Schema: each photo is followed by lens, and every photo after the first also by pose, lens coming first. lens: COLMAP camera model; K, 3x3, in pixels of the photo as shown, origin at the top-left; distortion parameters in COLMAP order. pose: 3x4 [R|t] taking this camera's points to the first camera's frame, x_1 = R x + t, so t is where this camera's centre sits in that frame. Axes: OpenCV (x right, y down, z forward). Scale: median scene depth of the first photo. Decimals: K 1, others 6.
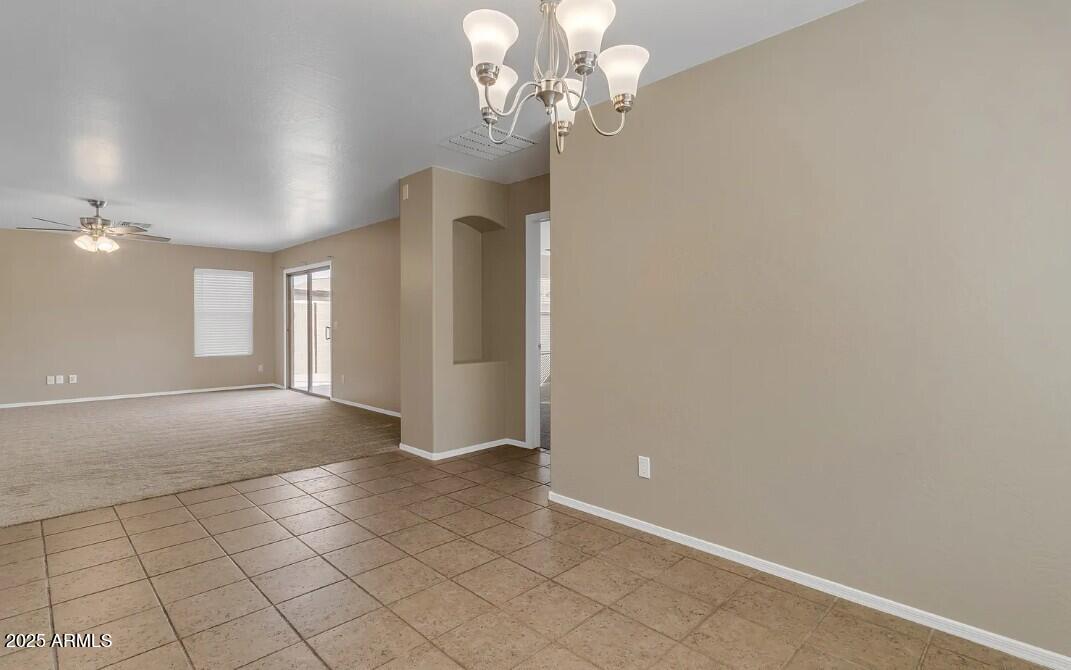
lens RADIAL K [[507.3, 0, 535.5], [0, 507.3, 335.0], [0, 0, 1]] dist [-0.001890, -0.000234]
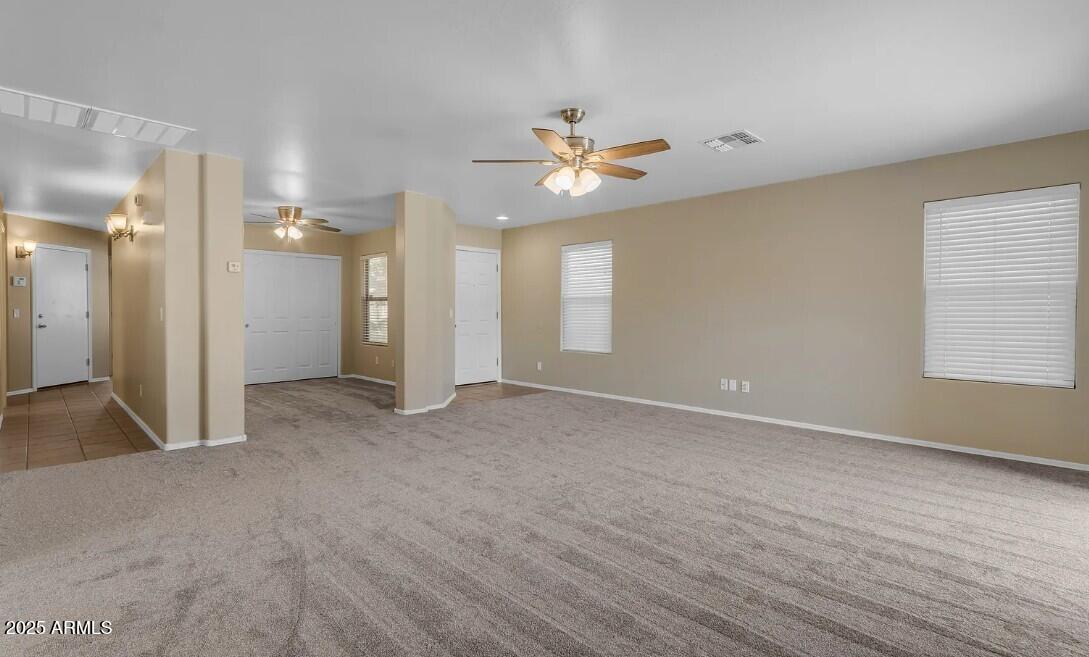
lens RADIAL K [[513.5, 0, 541.9], [0, 513.5, 315.4], [0, 0, 1]] dist [-0.002407, -0.000129]
pose [[-0.000112, 0.009379, -0.999956, -0.175854], [-0.021756, 0.999719, 0.009379, -0.016363], [0.999763, 0.021756, 0.000092, 0.708760]]
